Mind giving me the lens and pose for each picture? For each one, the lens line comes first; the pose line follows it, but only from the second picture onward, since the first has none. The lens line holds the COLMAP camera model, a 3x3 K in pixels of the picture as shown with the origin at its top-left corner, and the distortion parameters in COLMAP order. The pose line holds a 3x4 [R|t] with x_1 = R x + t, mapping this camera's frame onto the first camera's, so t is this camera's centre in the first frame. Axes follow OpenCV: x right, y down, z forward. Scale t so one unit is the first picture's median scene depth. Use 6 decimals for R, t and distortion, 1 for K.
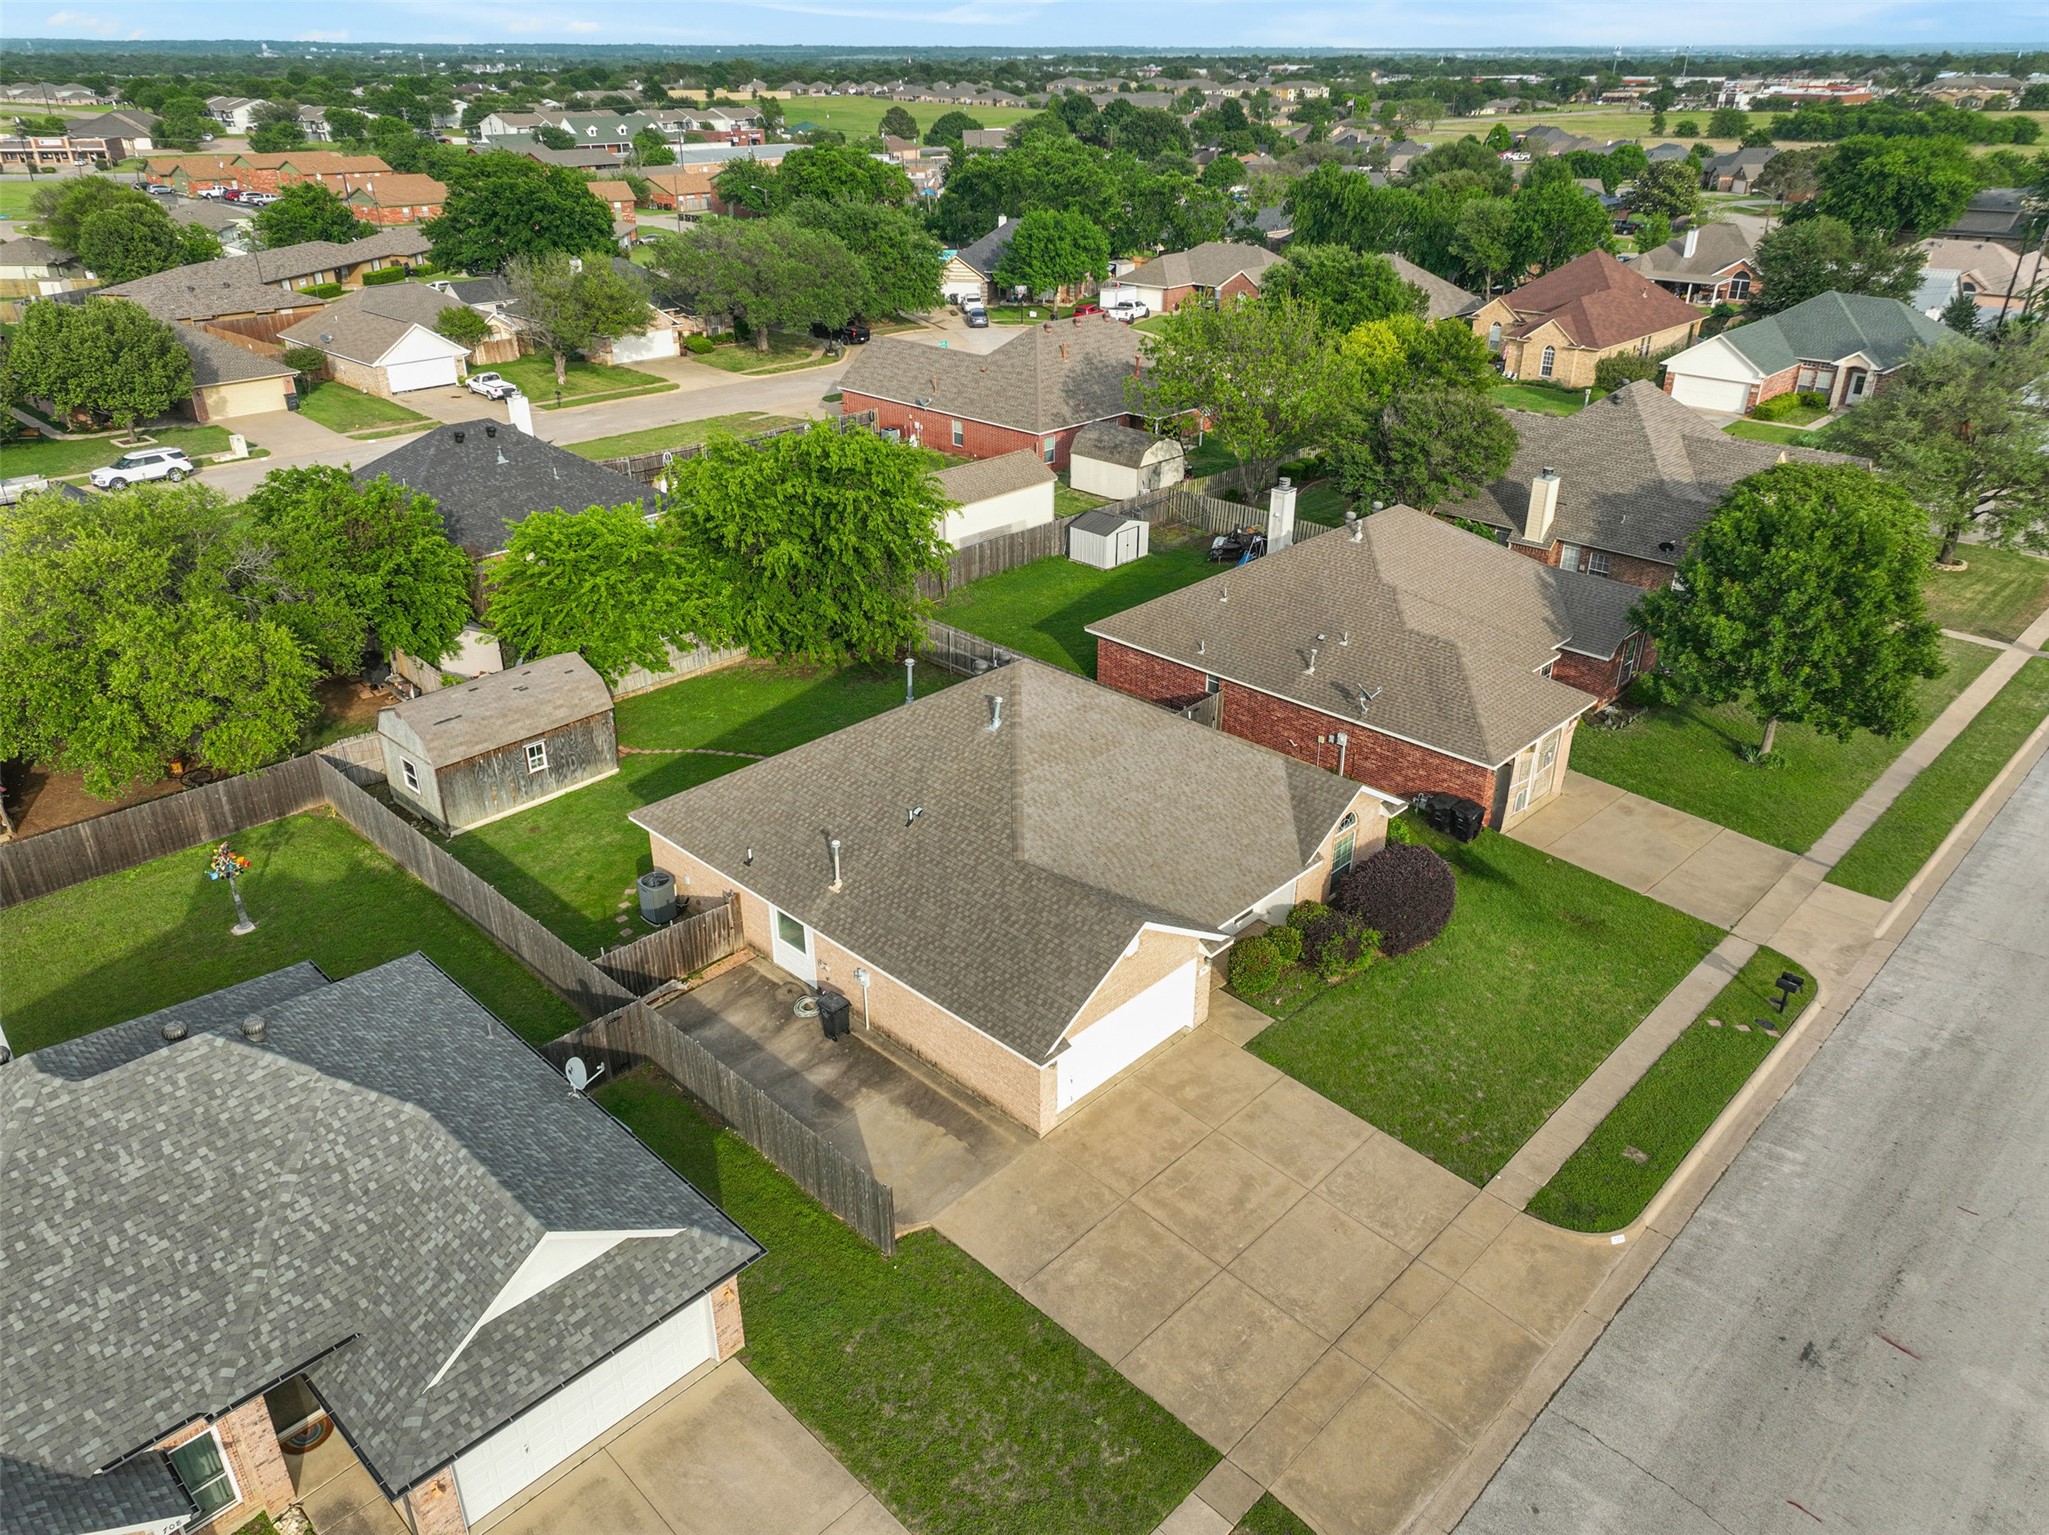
lens RADIAL K [[1440.1, 0, 1026.9], [0, 1440.1, 770.8], [0, 0, 1]] dist [0.020731, 0.008663]
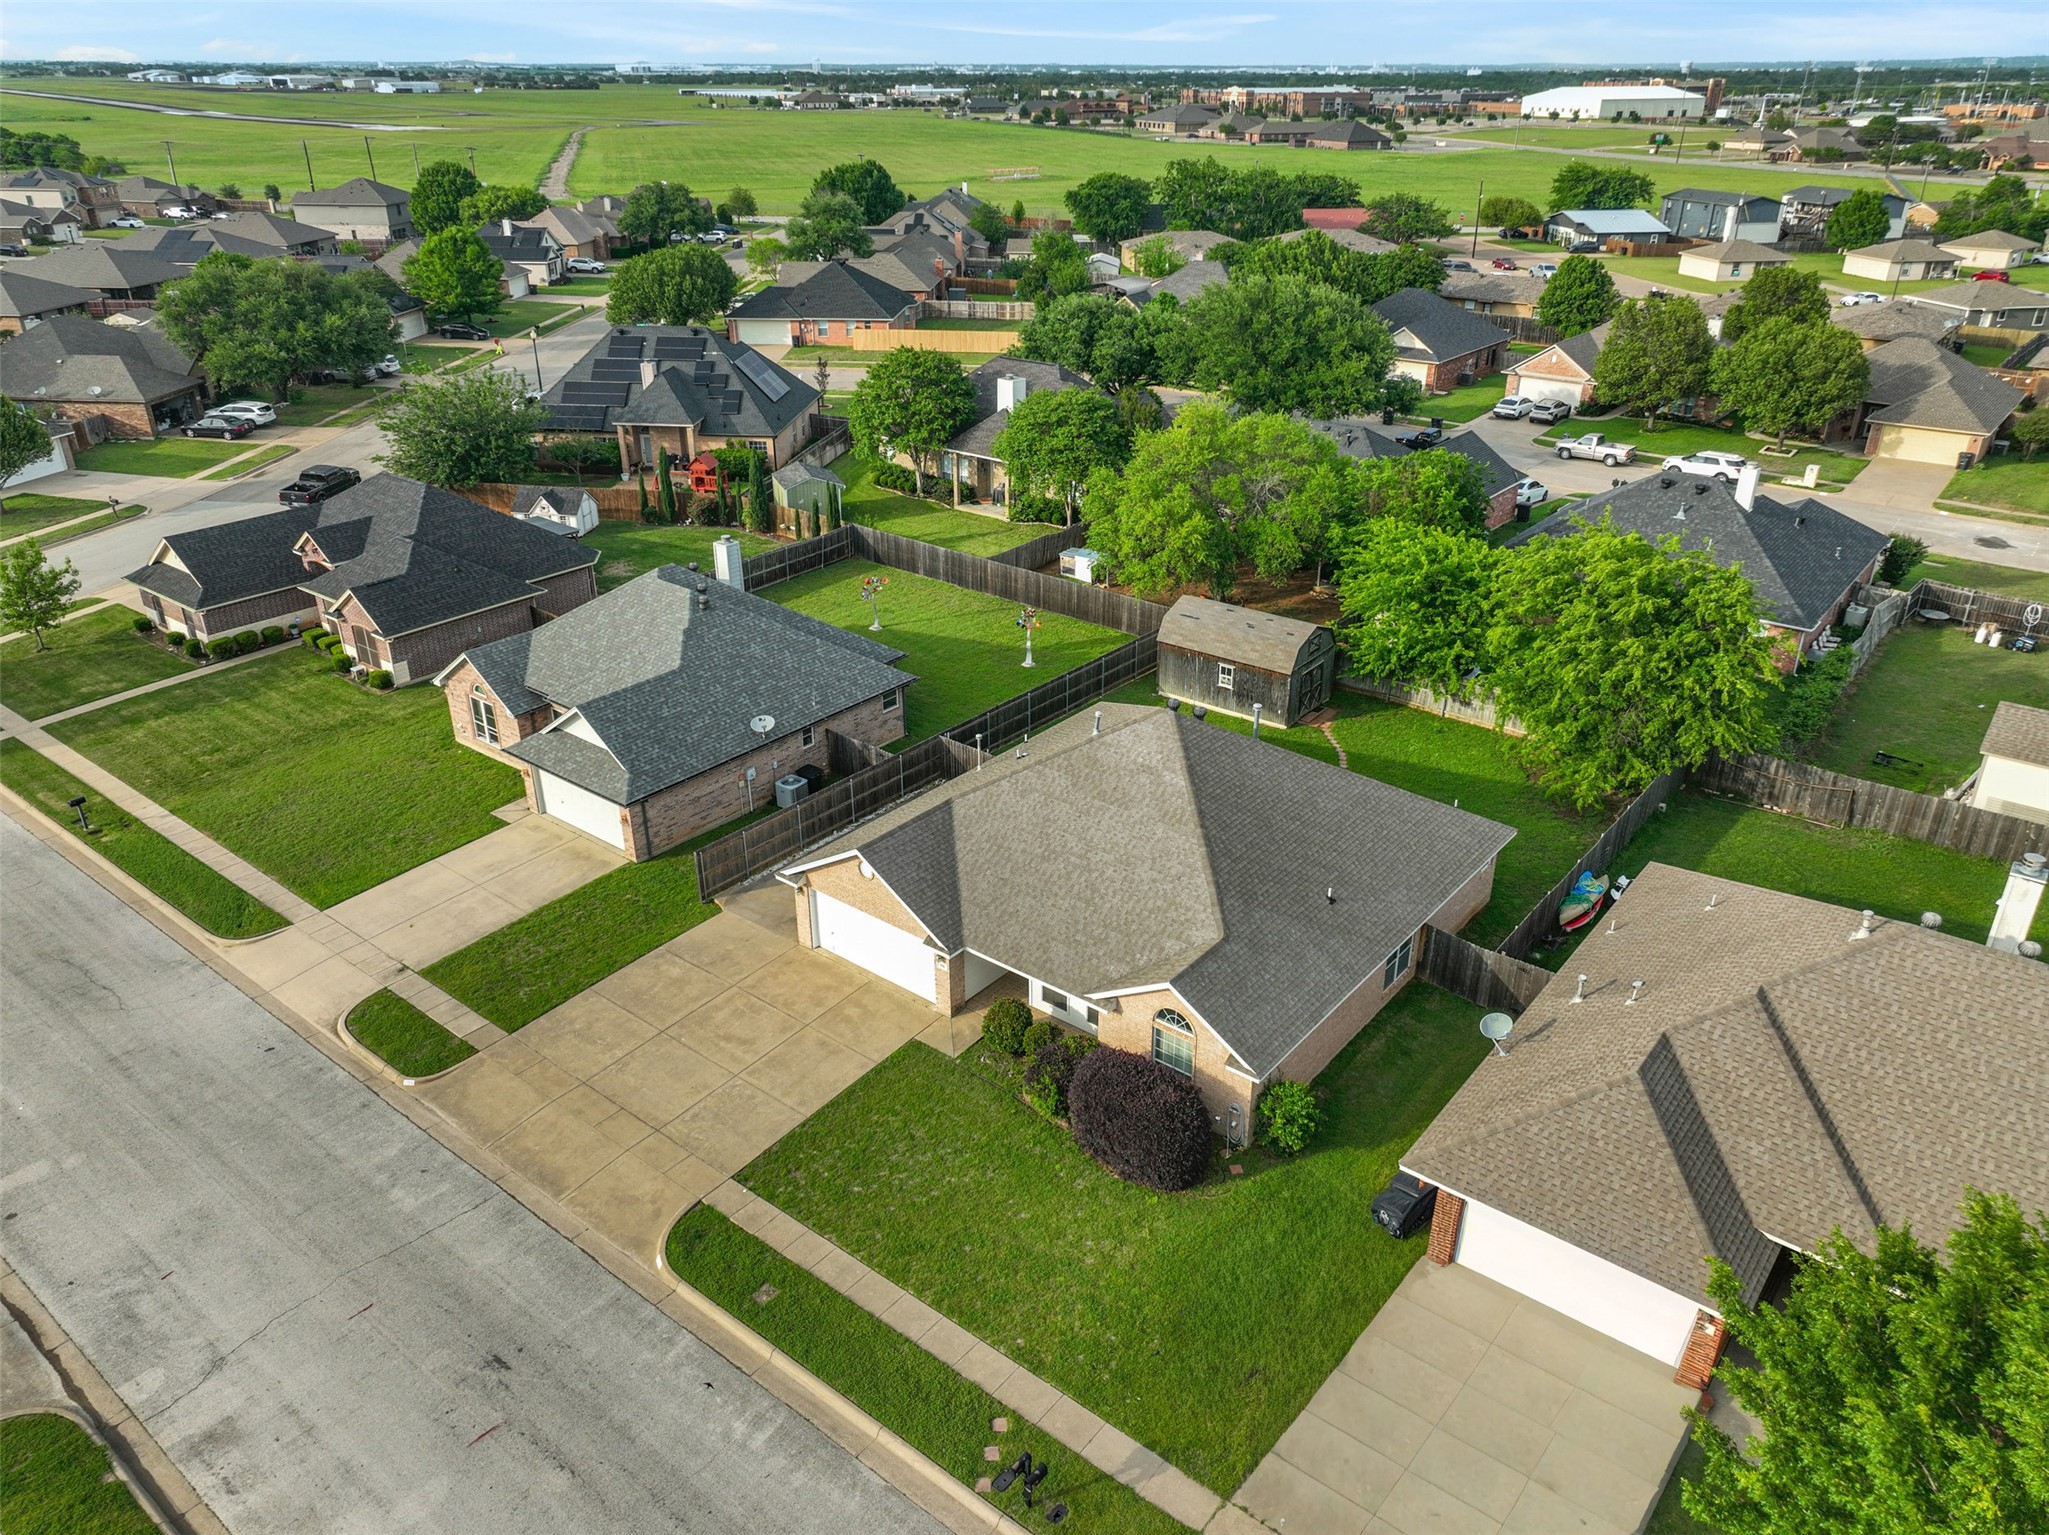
lens RADIAL K [[1440.1, 0, 1026.9], [0, 1440.1, 770.8], [0, 0, 1]] dist [0.020731, 0.008663]
pose [[0.089352, 0.442392, -0.892359, 1.219005], [-0.450095, 0.817176, 0.360052, -0.479558], [0.888499, 0.369475, 0.272134, 0.809961]]
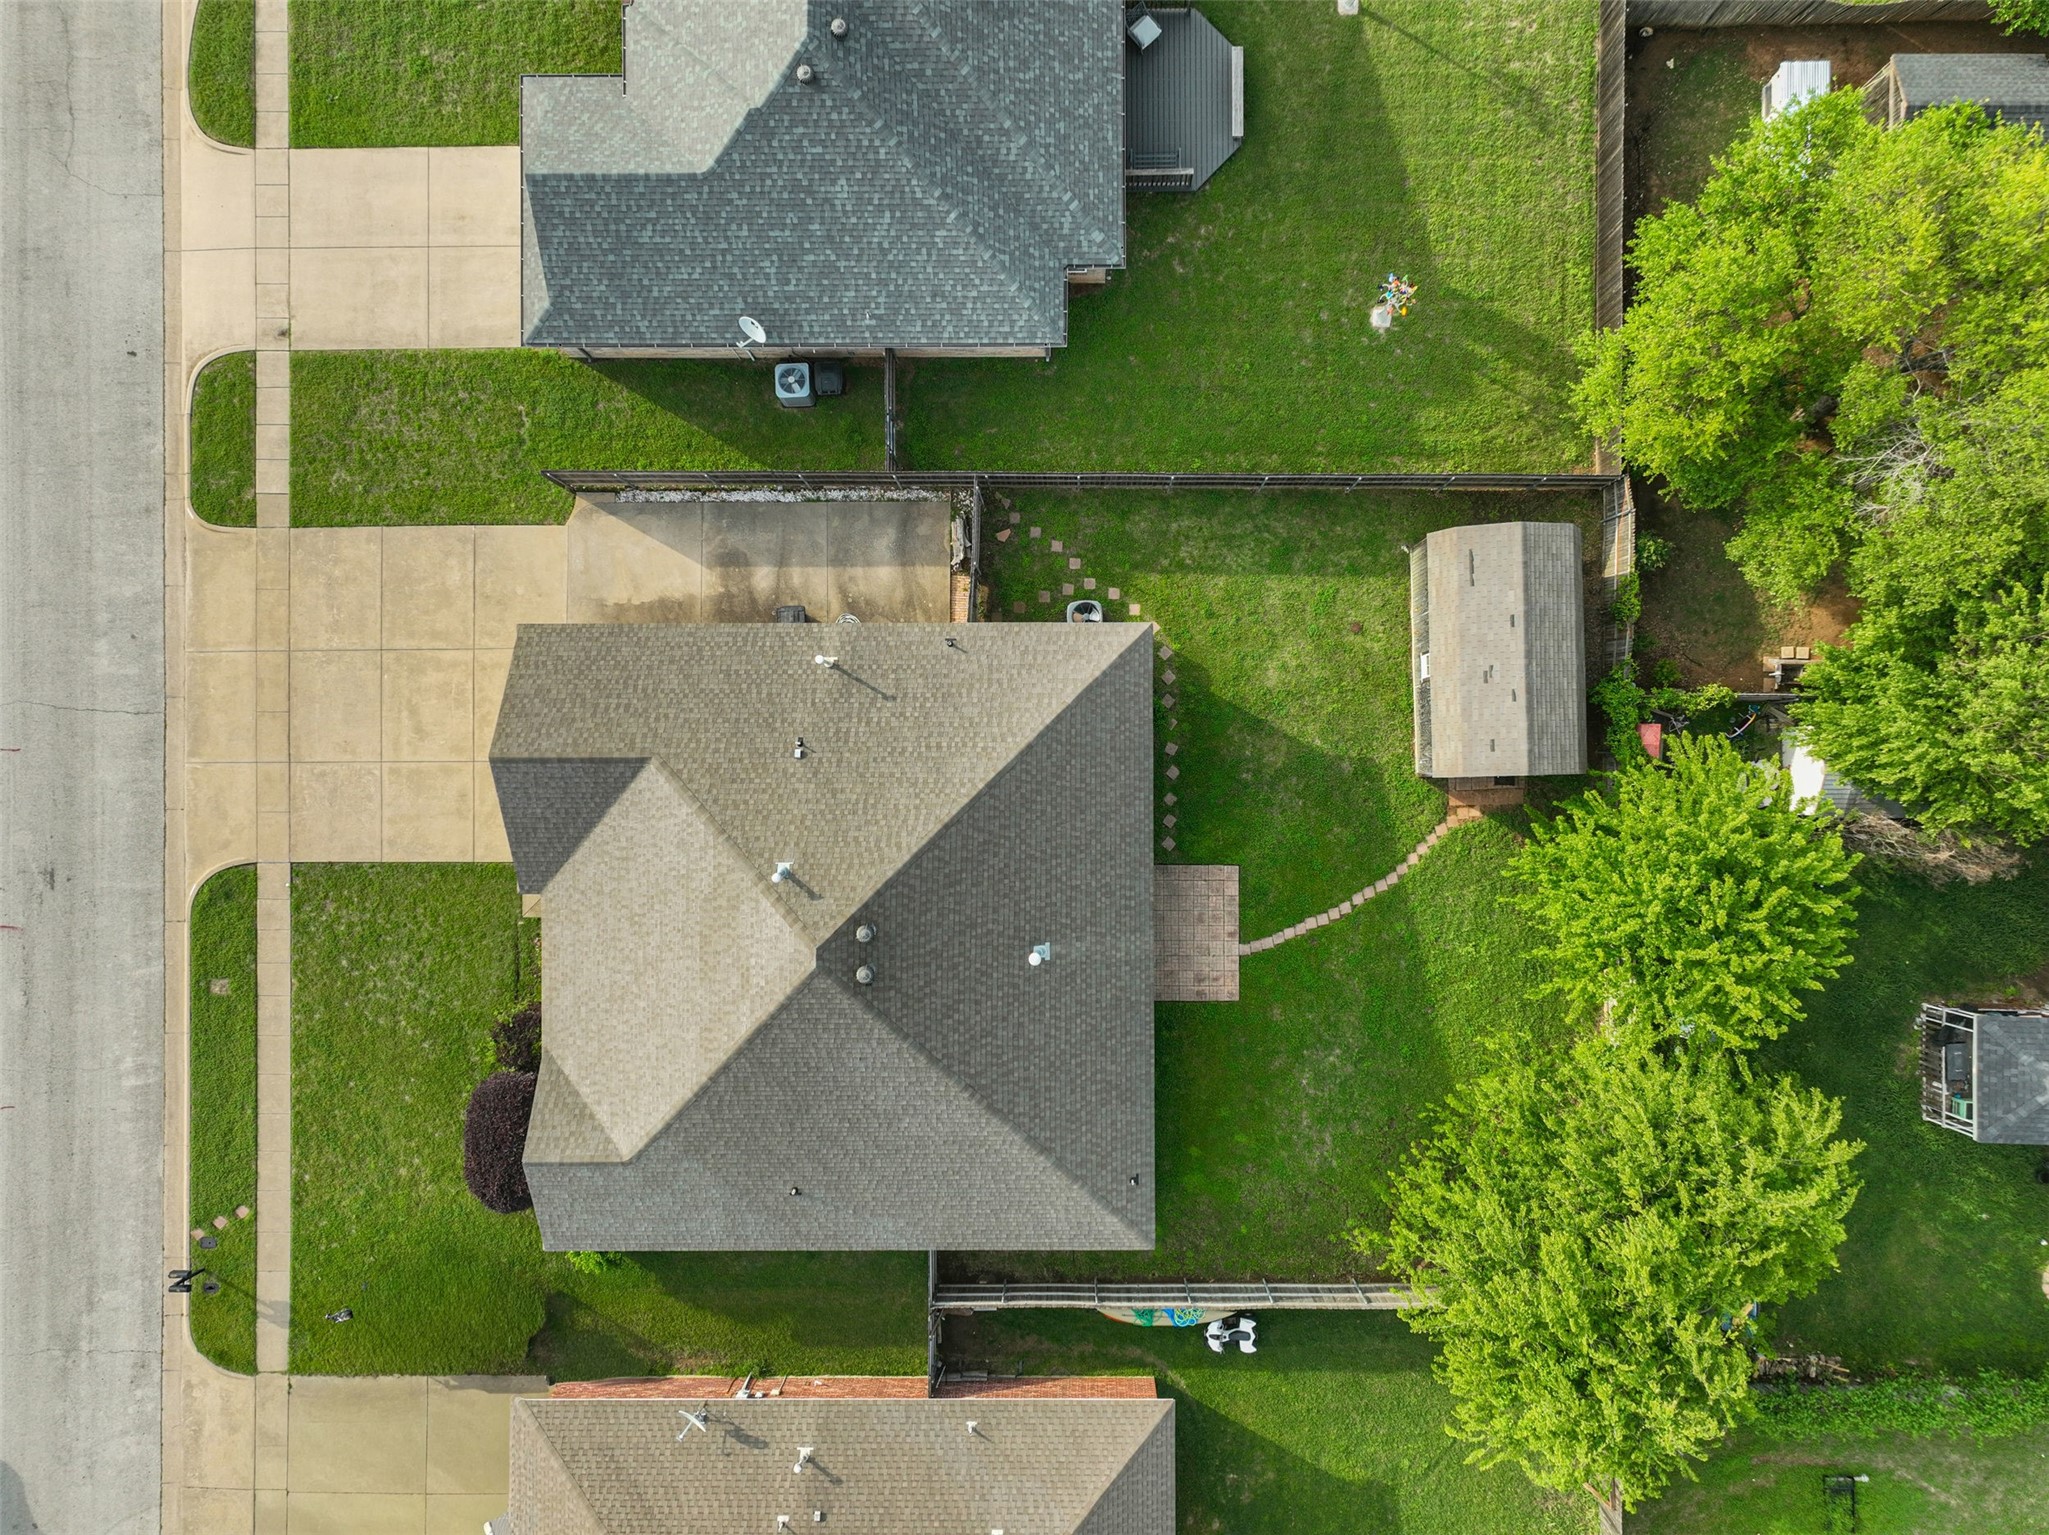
lens RADIAL K [[1440.1, 0, 1026.9], [0, 1440.1, 770.8], [0, 0, 1]] dist [0.020731, 0.008663]
pose [[-0.716355, 0.697732, 0.002253, -0.211531], [-0.314414, -0.325685, 0.891669, -1.045982], [0.622879, 0.638043, 0.452683, 0.800470]]
